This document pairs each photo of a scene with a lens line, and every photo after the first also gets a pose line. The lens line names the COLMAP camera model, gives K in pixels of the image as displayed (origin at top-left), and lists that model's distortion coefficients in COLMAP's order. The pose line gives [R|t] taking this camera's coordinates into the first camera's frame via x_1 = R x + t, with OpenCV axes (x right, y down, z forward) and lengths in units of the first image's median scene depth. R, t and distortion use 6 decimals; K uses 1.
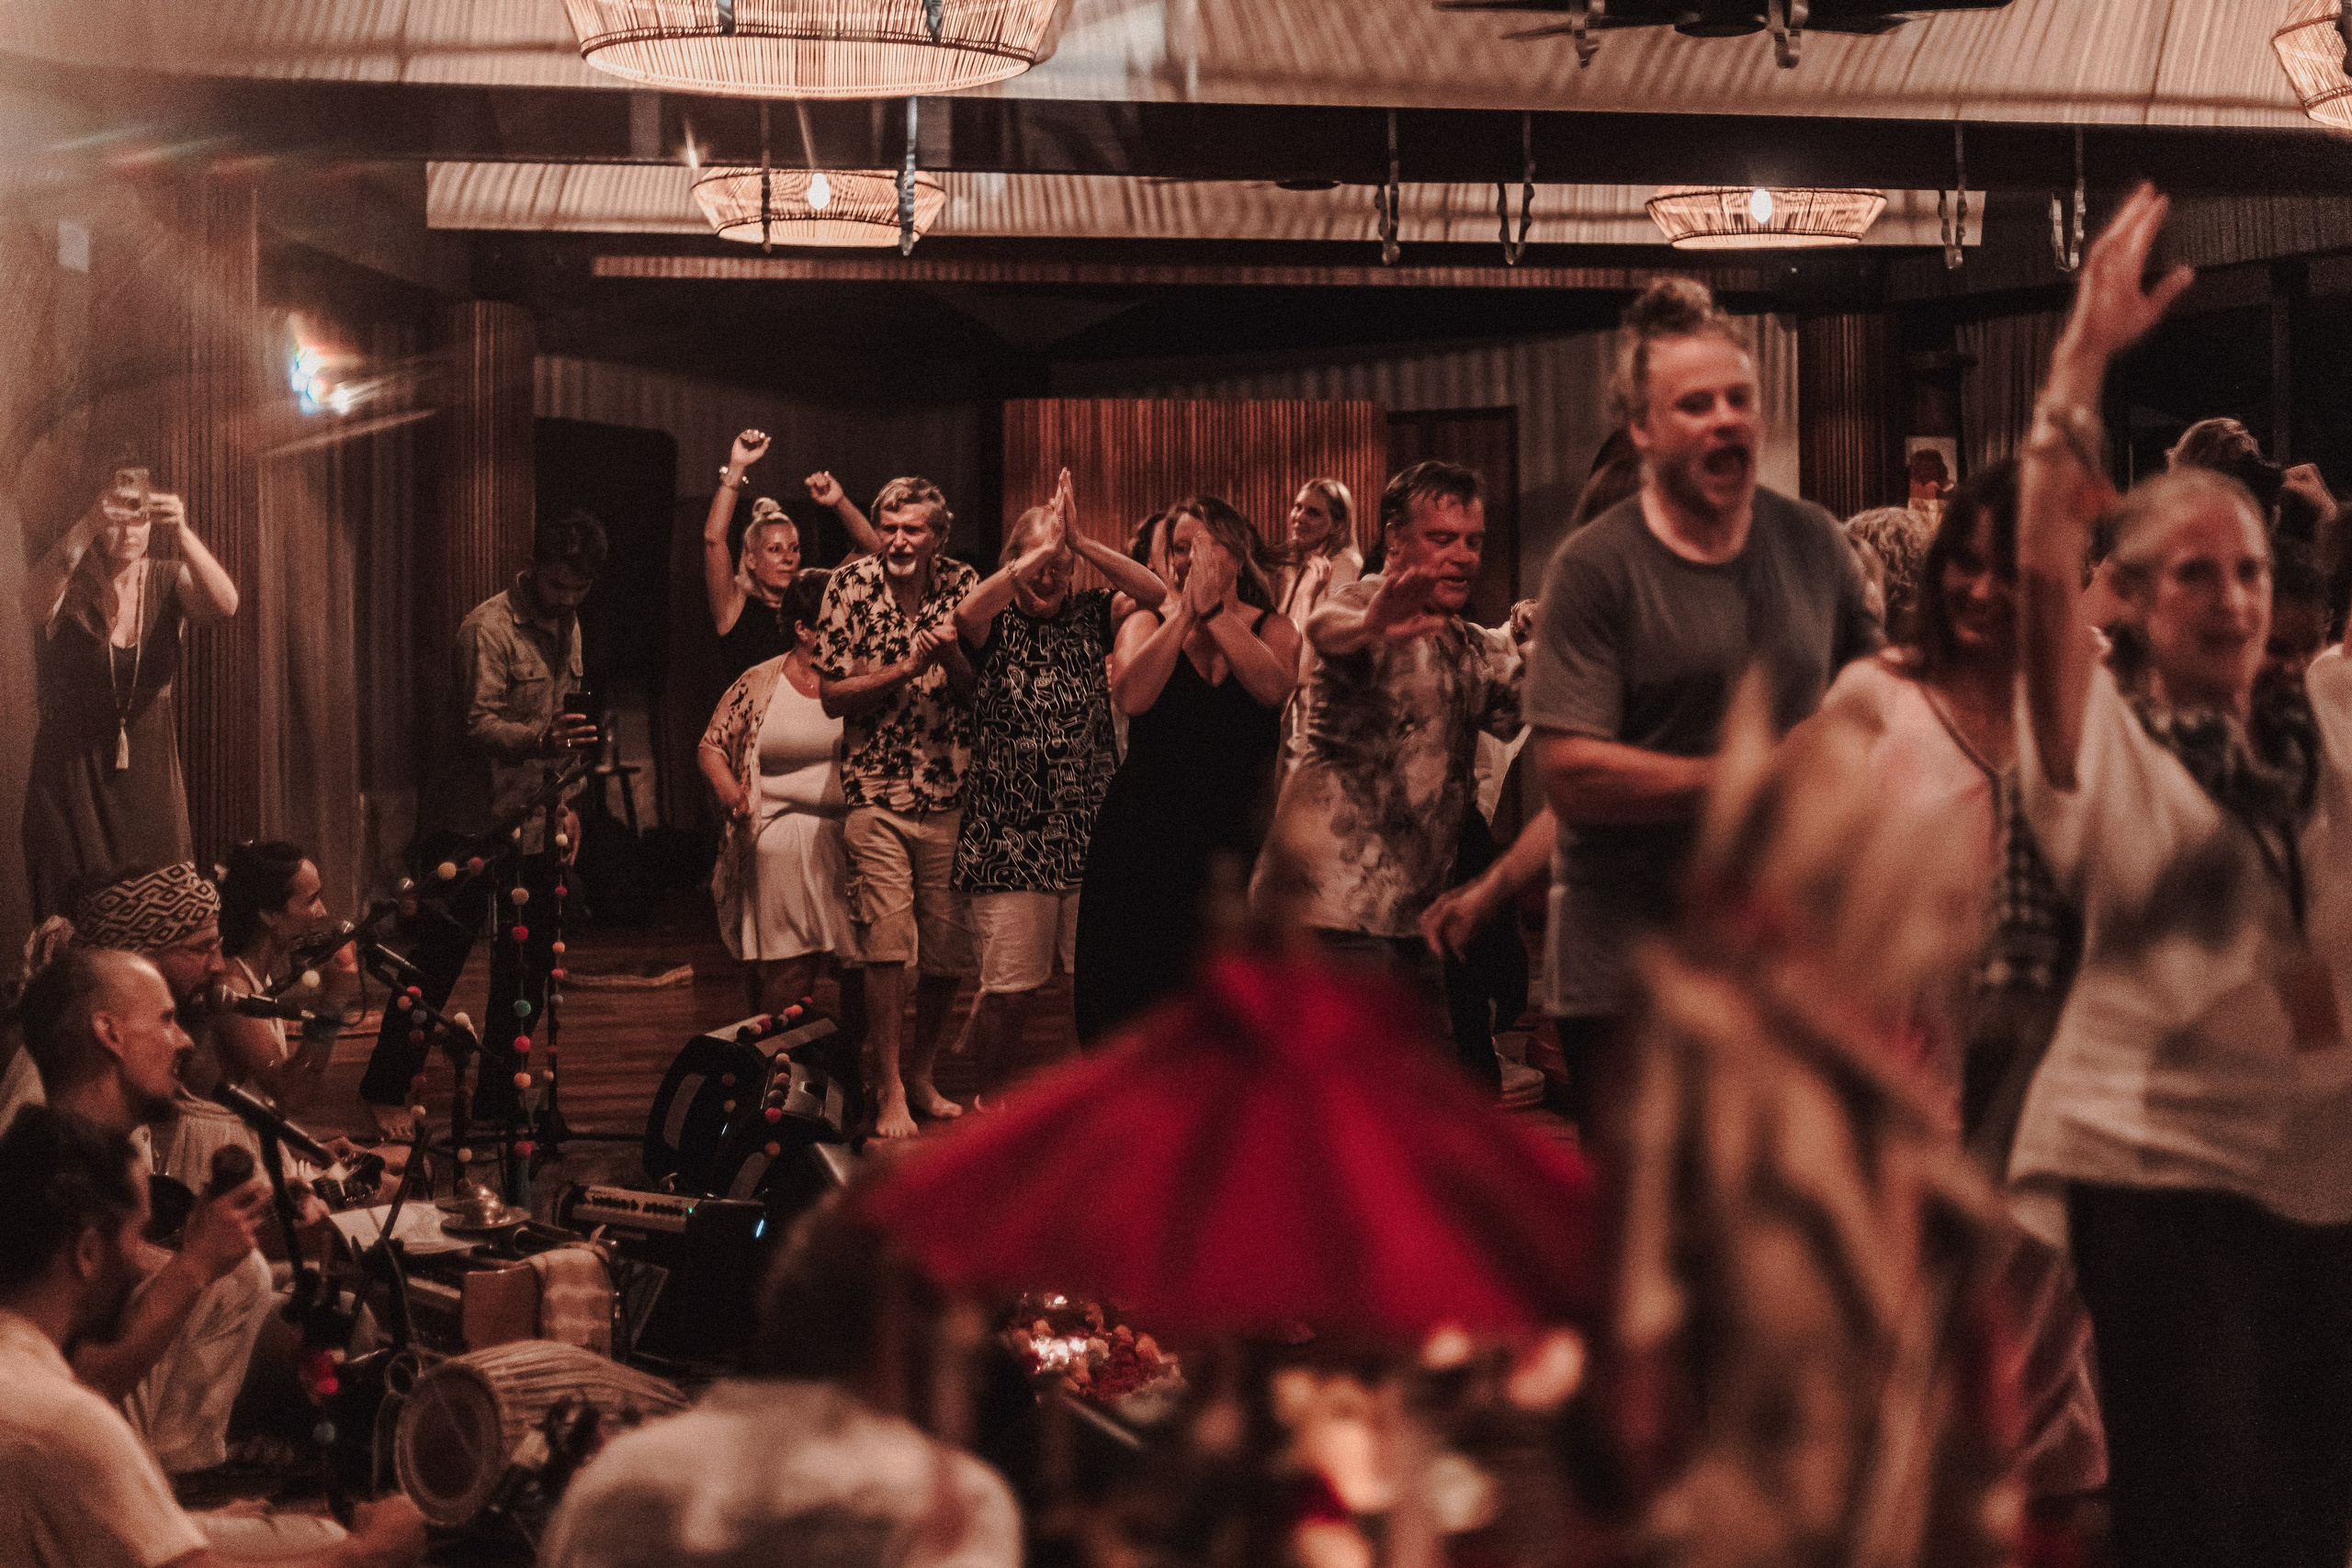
lens RADIAL K [[3404.1, 0, 1184.7], [0, 3404.1, 568.6], [0, 0, 1]] dist [0.021495, -0.039125]
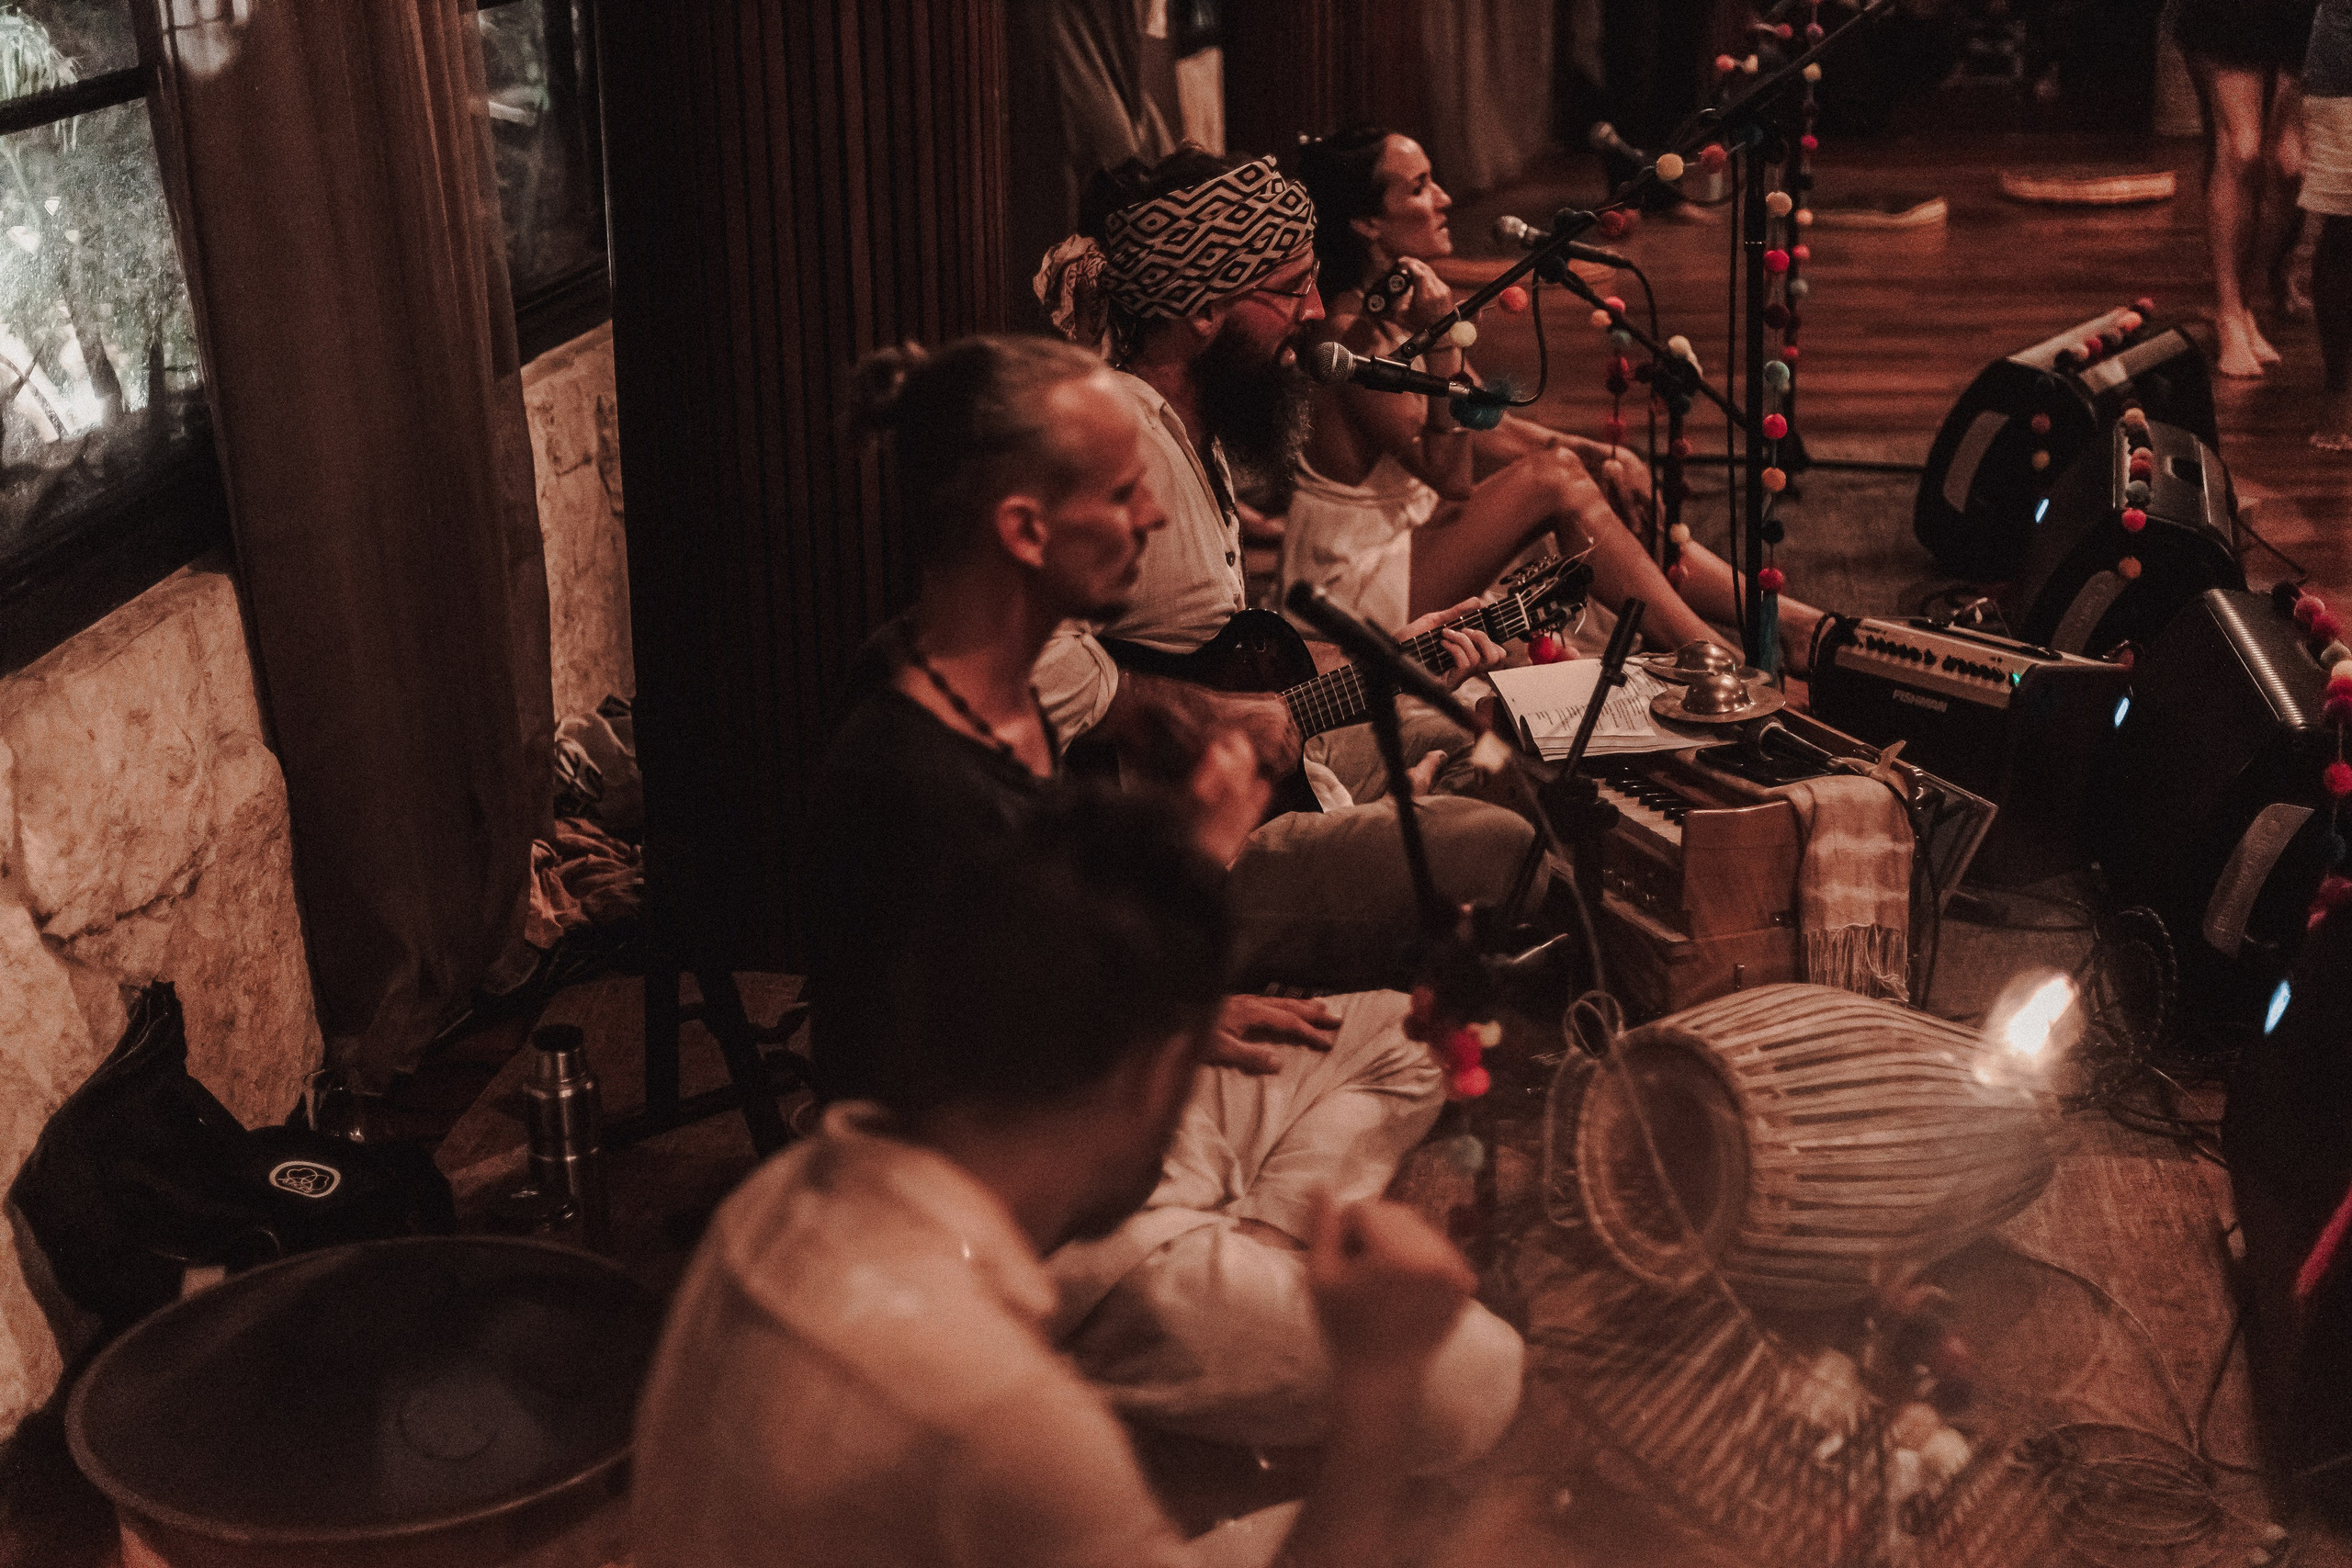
lens RADIAL K [[2587.5, 0, 1264.7], [0, 2587.5, 503.8], [0, 0, 1]] dist [-0.023867, -0.014257]
pose [[0.940217, 0.081223, -0.330748, -0.124836], [0.019667, 0.956576, 0.290817, 0.006009], [0.340007, -0.279936, 0.897792, 0.530297]]
